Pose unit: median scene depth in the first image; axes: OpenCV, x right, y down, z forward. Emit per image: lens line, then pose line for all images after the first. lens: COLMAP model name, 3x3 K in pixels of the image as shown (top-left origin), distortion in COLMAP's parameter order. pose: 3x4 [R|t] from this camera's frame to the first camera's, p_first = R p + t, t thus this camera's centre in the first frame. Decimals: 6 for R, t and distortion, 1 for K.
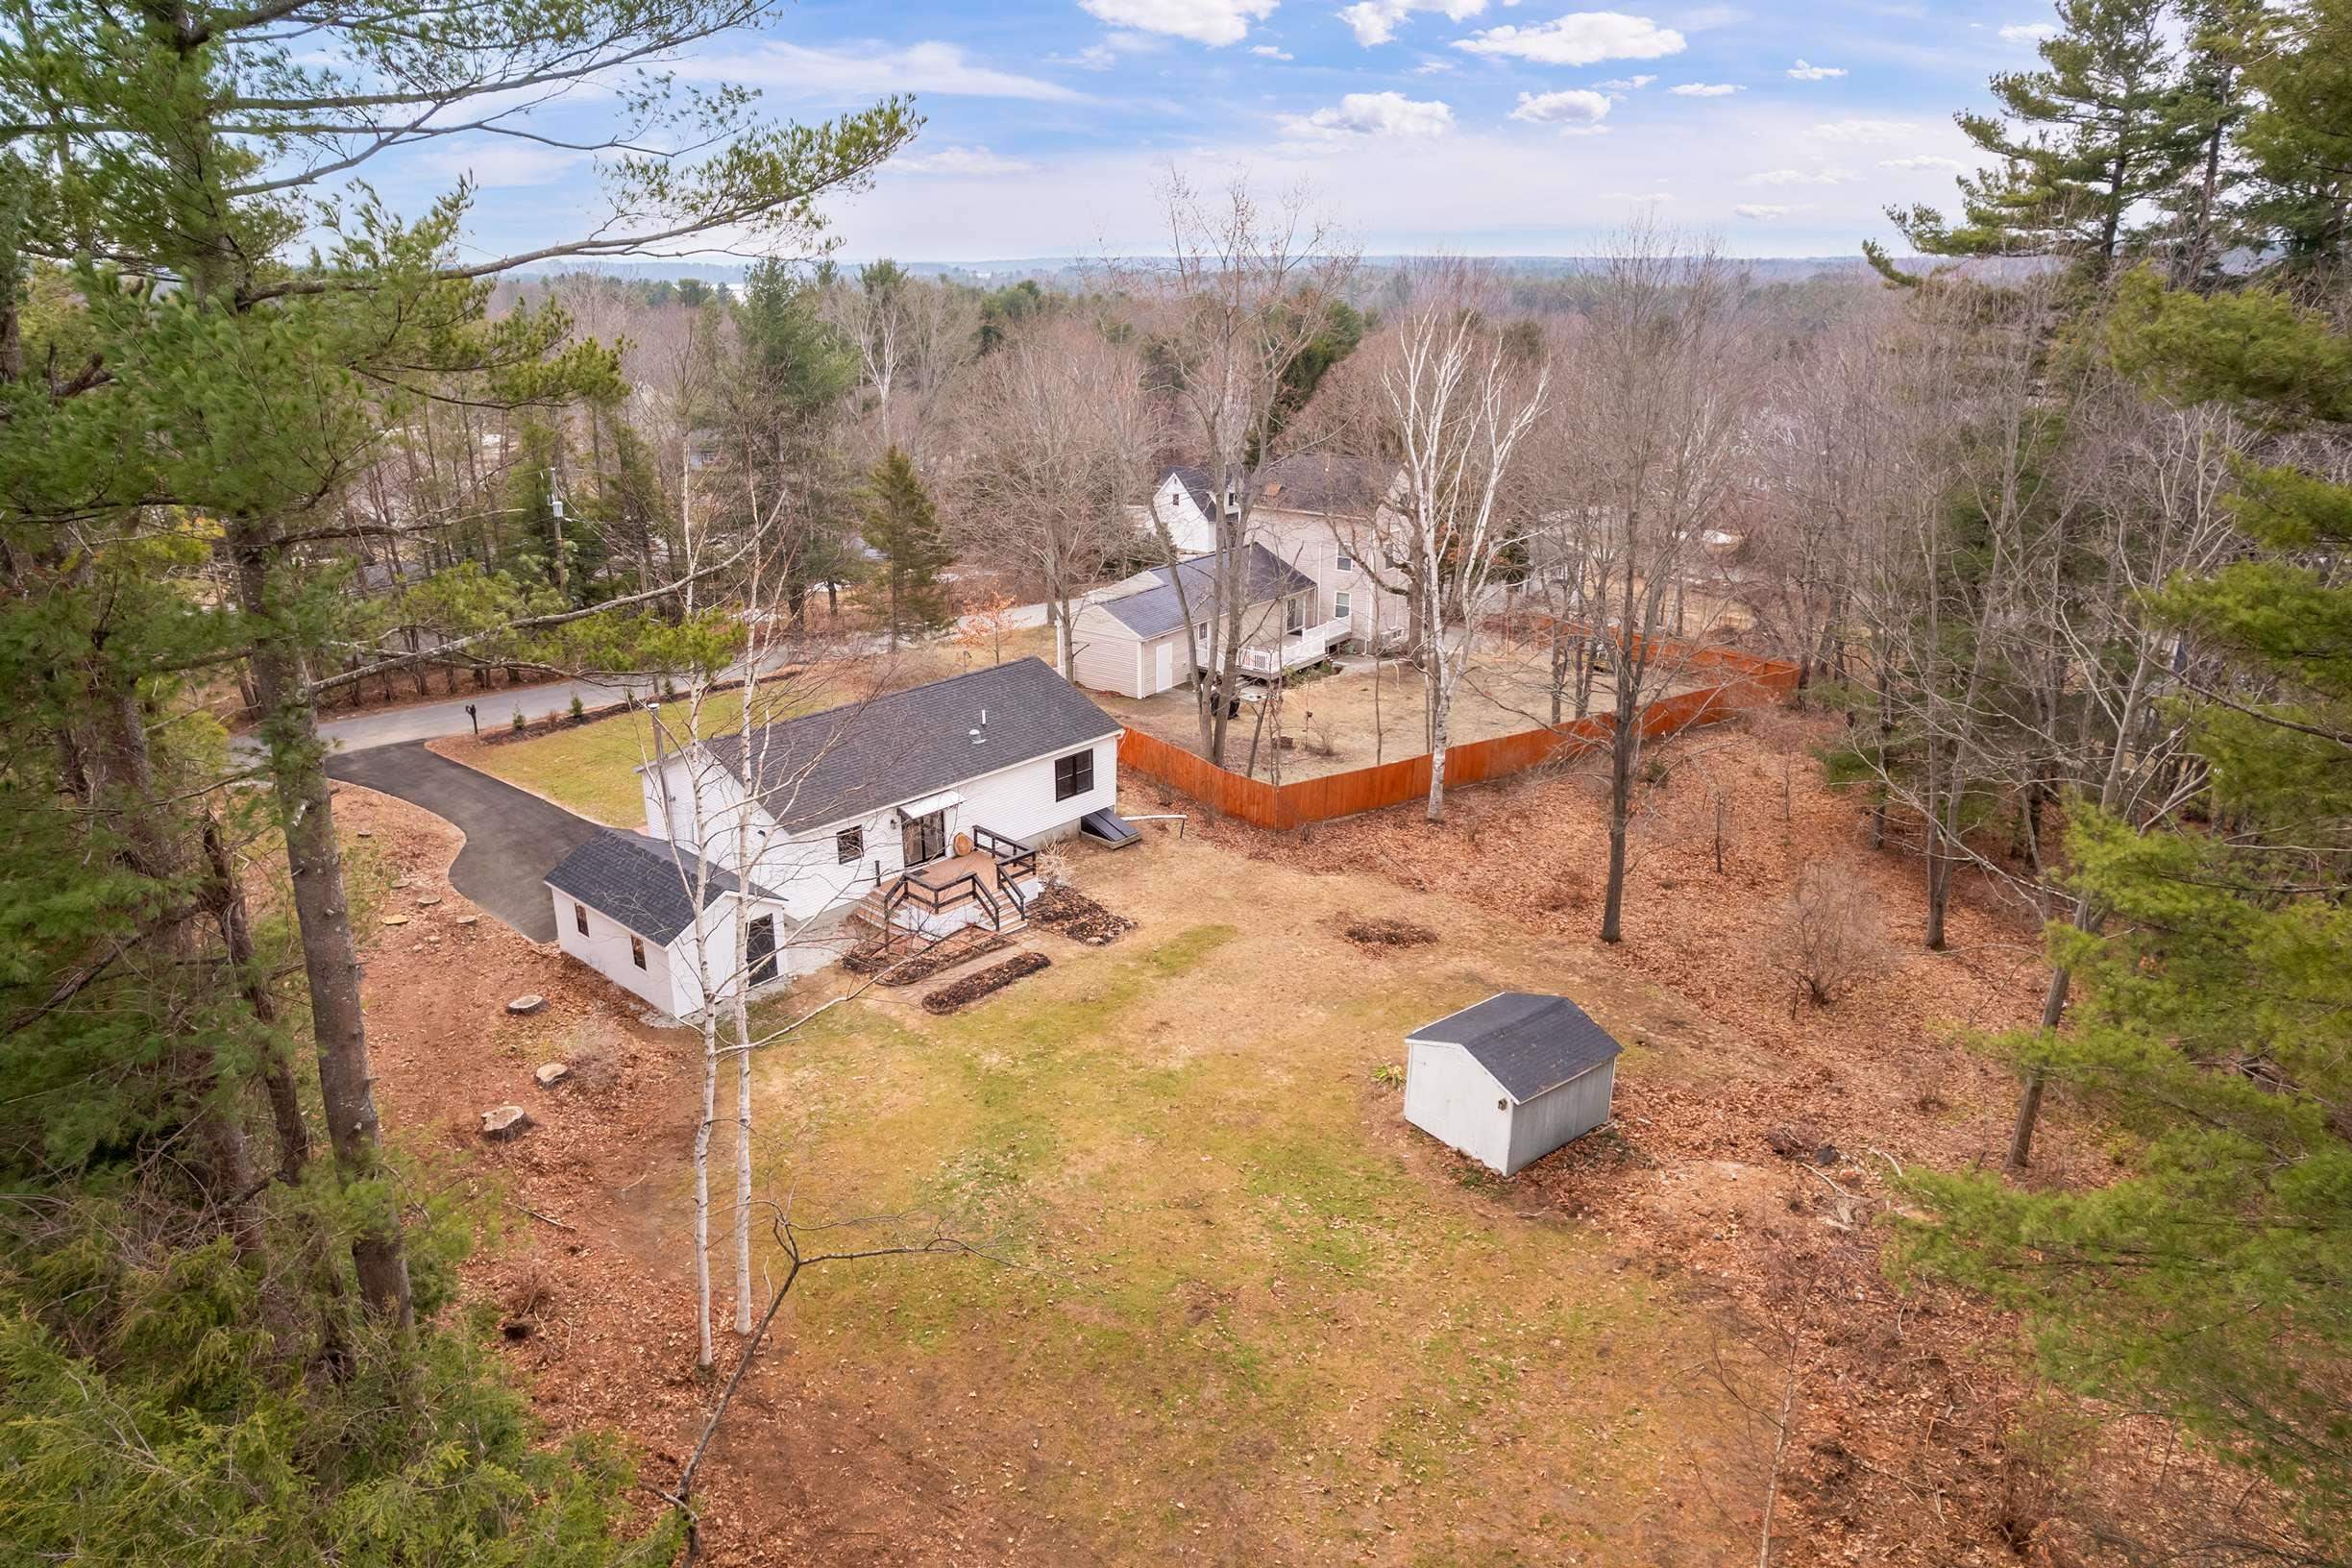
lens RADIAL K [[1516.8, 0, 1185.4], [0, 1516.8, 779.9], [0, 0, 1]] dist [-0.010847, 0.001554]
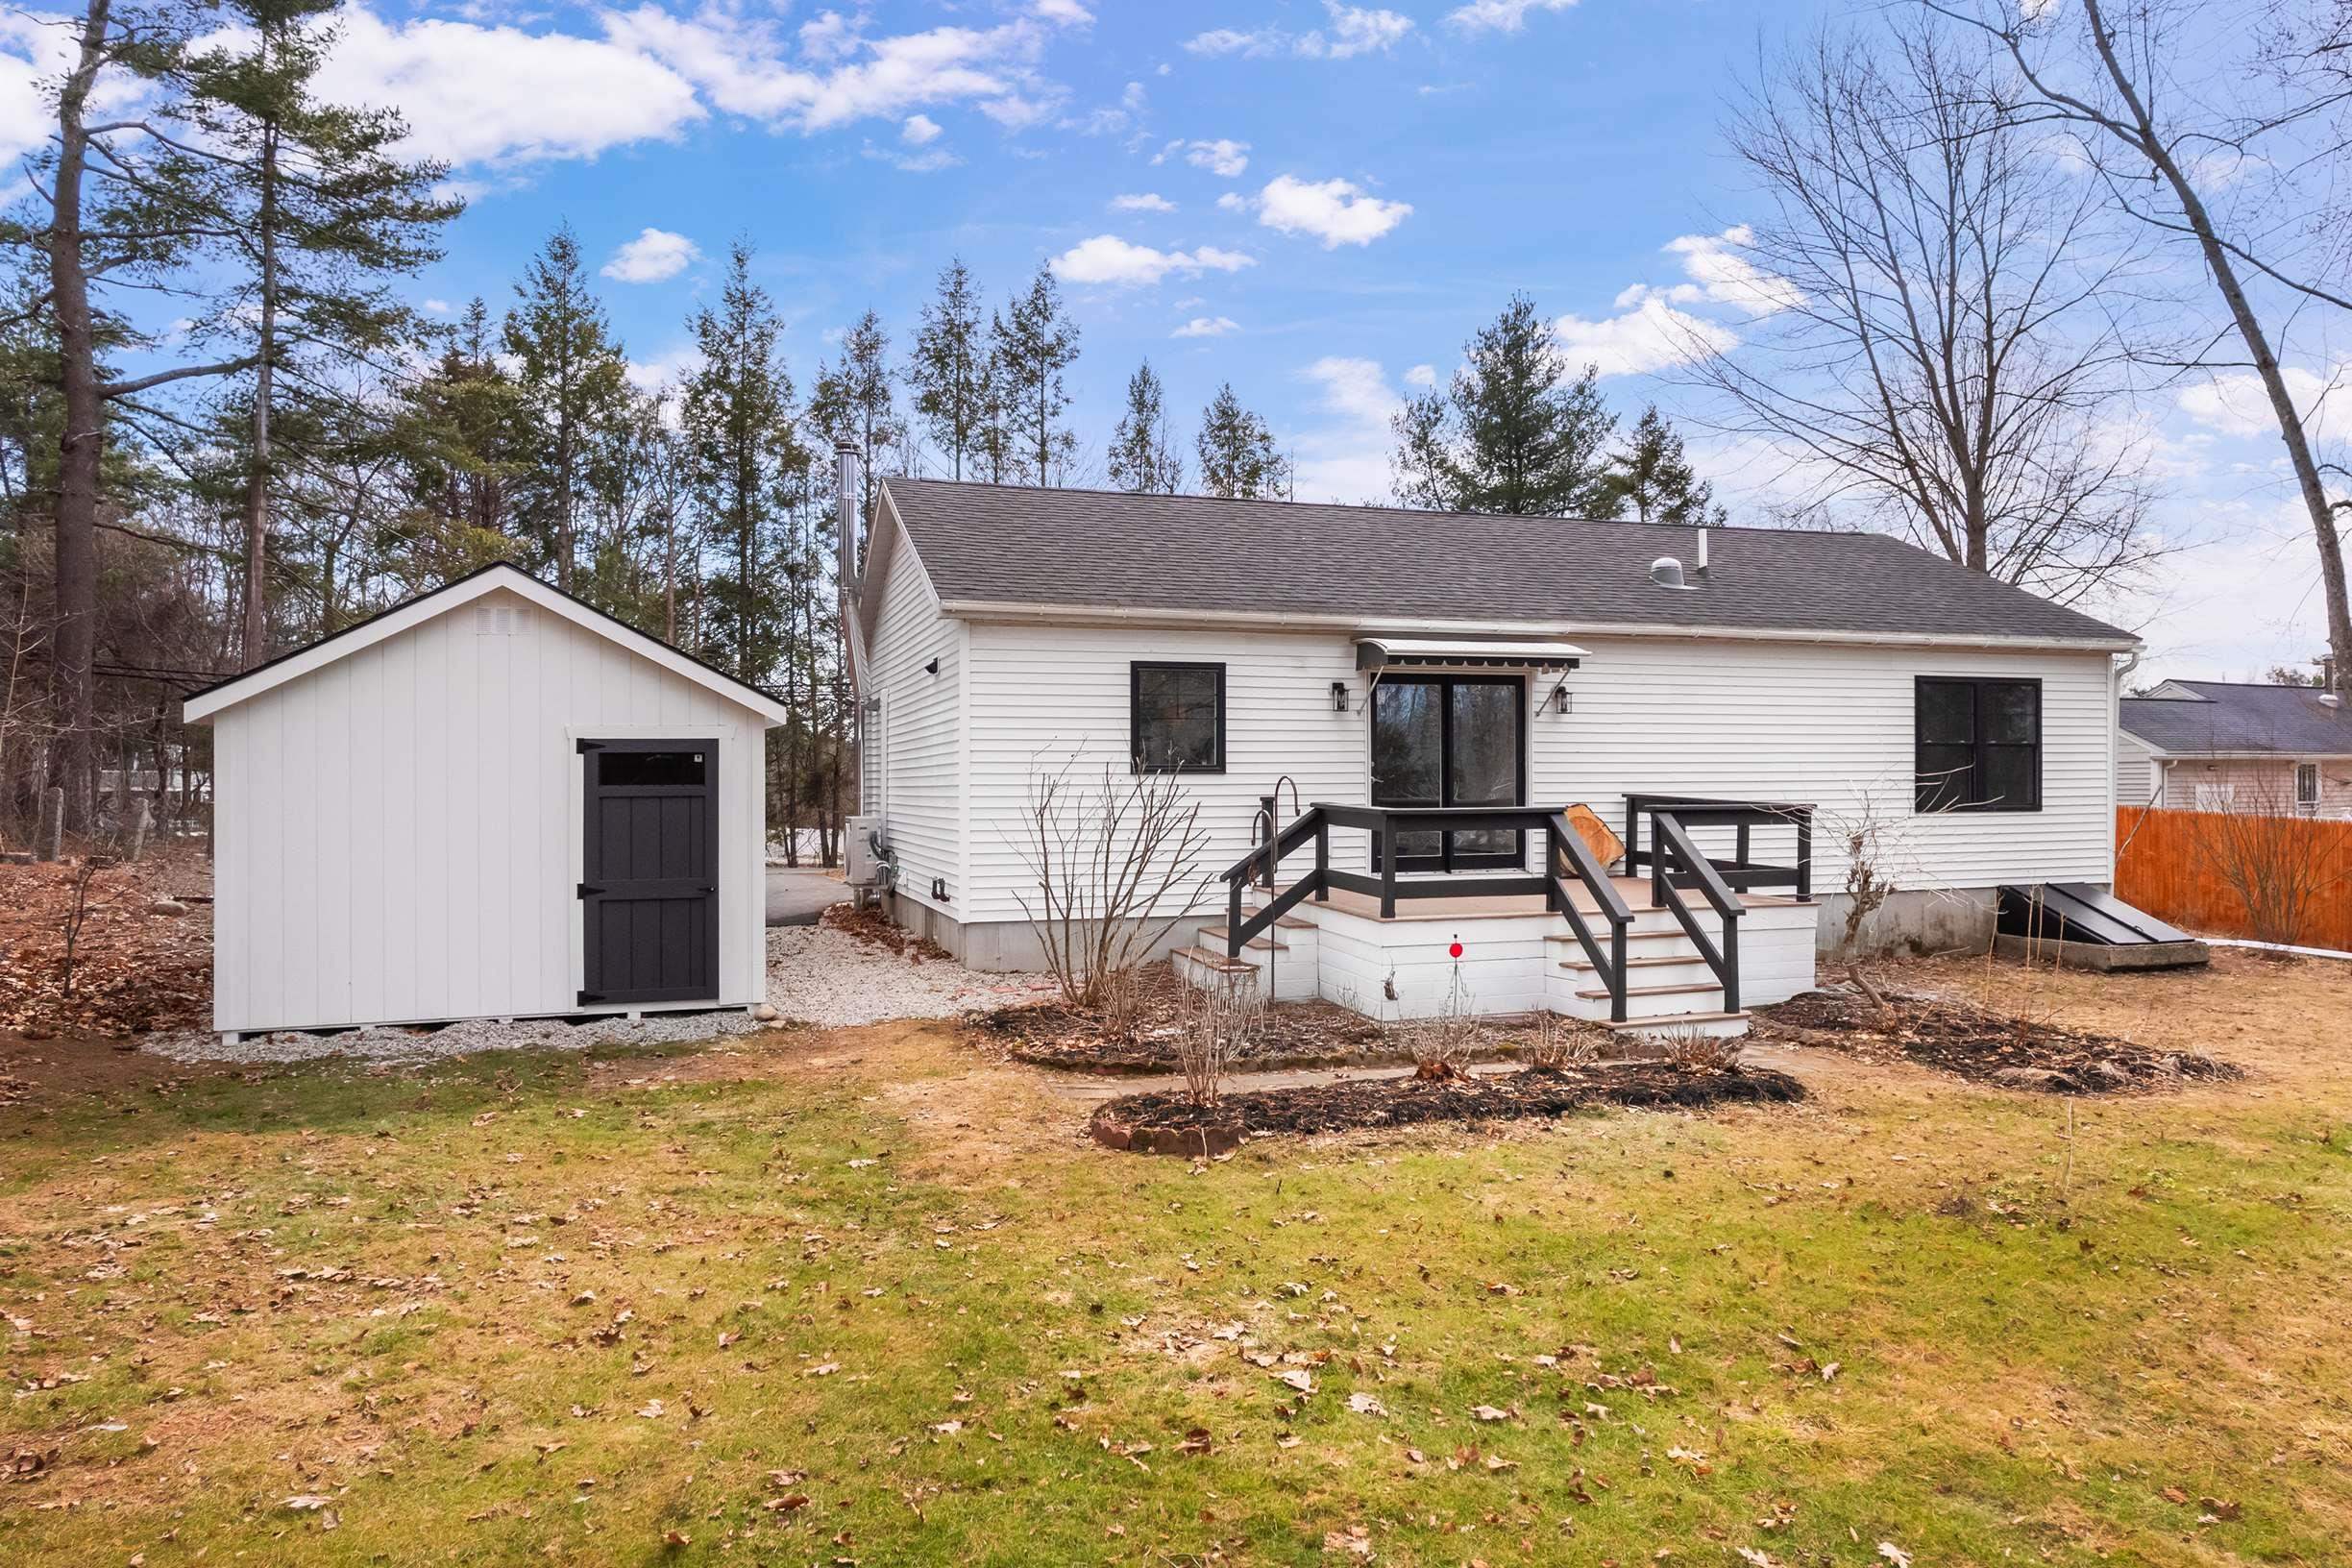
lens RADIAL K [[1516.8, 0, 1185.4], [0, 1516.8, 779.9], [0, 0, 1]] dist [-0.010847, 0.001554]
pose [[0.838981, -0.002268, -0.544155, -0.043766], [-0.145684, 0.962551, -0.228629, 0.128652], [0.524296, 0.271090, 0.807232, 0.730733]]
